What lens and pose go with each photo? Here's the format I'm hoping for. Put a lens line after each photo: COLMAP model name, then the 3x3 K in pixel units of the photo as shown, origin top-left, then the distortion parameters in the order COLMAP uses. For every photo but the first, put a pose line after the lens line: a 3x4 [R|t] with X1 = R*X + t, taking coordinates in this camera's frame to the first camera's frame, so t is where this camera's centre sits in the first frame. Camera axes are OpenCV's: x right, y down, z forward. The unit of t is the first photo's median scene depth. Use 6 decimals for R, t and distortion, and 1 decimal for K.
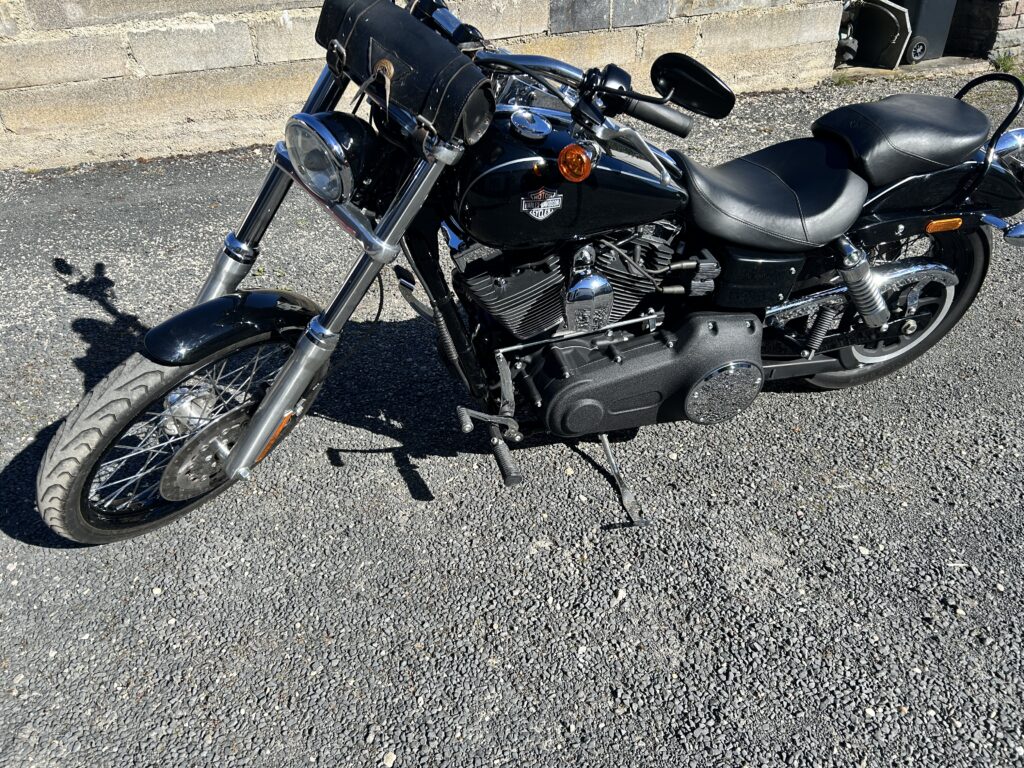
lens RADIAL K [[798.6, 0, 518.3], [0, 798.6, 370.0], [0, 0, 1]] dist [0.049858, -0.045856]
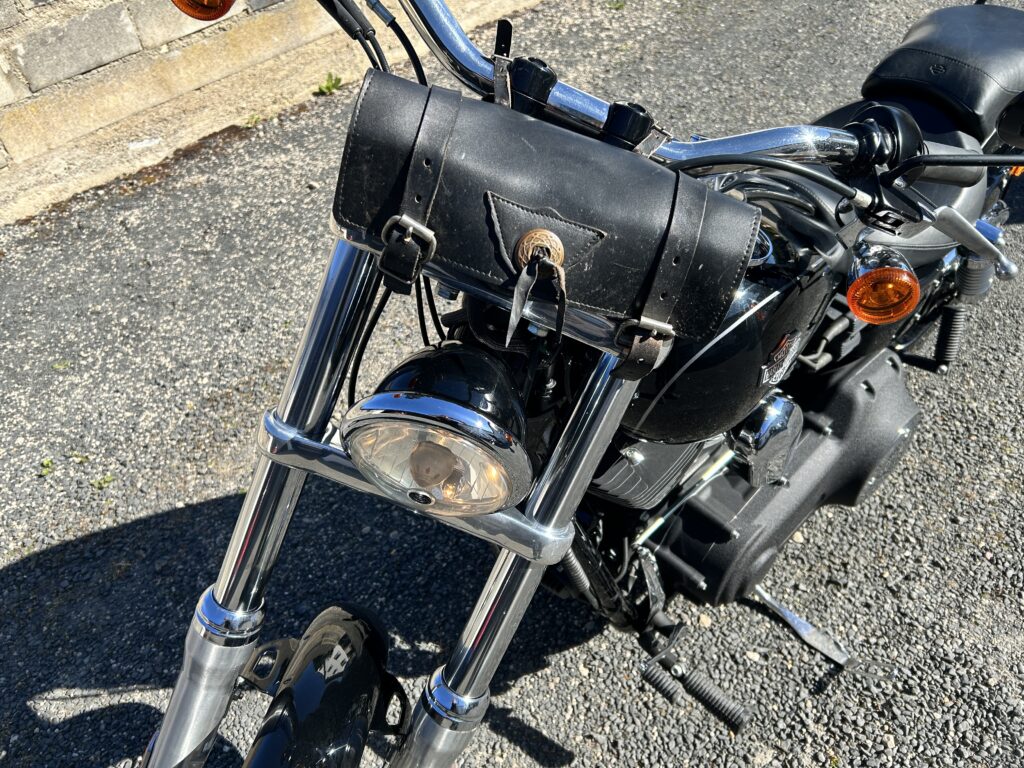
lens RADIAL K [[800.2, 0, 512.0], [0, 800.2, 384.0], [0, 0, 1]] dist [0.025256, -0.001096]
pose [[0.888080, -0.368633, 0.274632, -0.192687], [0.342664, 0.929110, 0.139051, -0.212668], [-0.306422, -0.029382, 0.951442, 0.322461]]
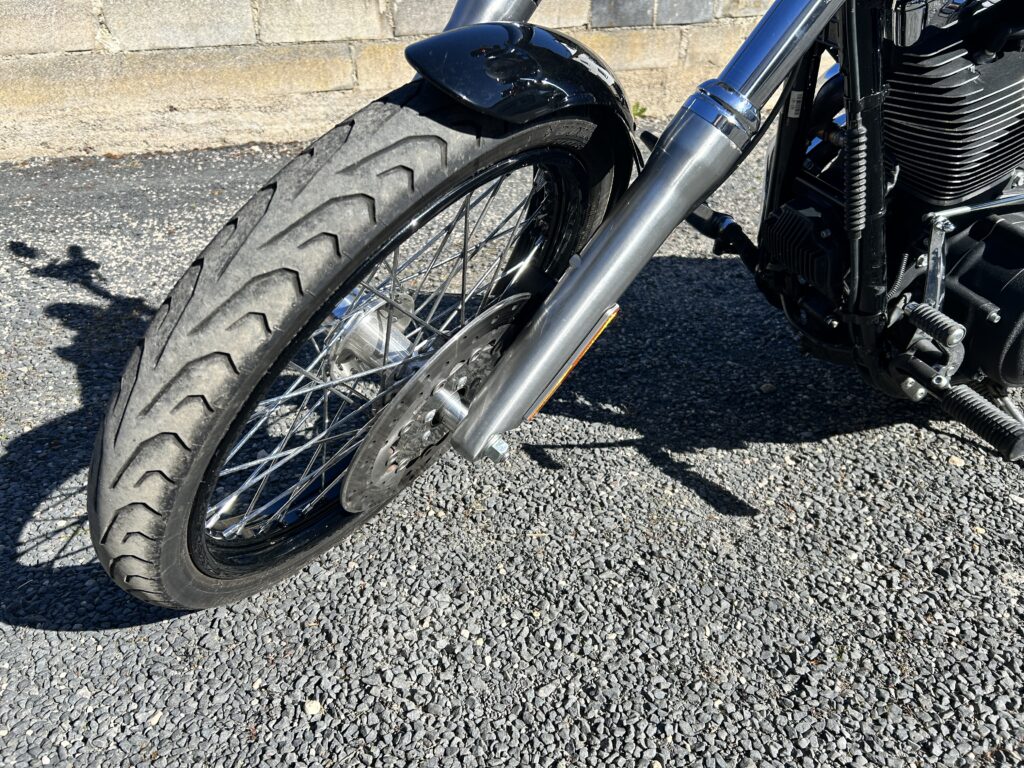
lens RADIAL K [[798.6, 0, 518.3], [0, 798.6, 370.0], [0, 0, 1]] dist [0.049858, -0.045856]
pose [[0.995754, -0.022886, 0.089162, -0.278580], [0.032273, 0.993915, -0.105316, 0.100352], [-0.086209, 0.107746, 0.990434, 0.383272]]
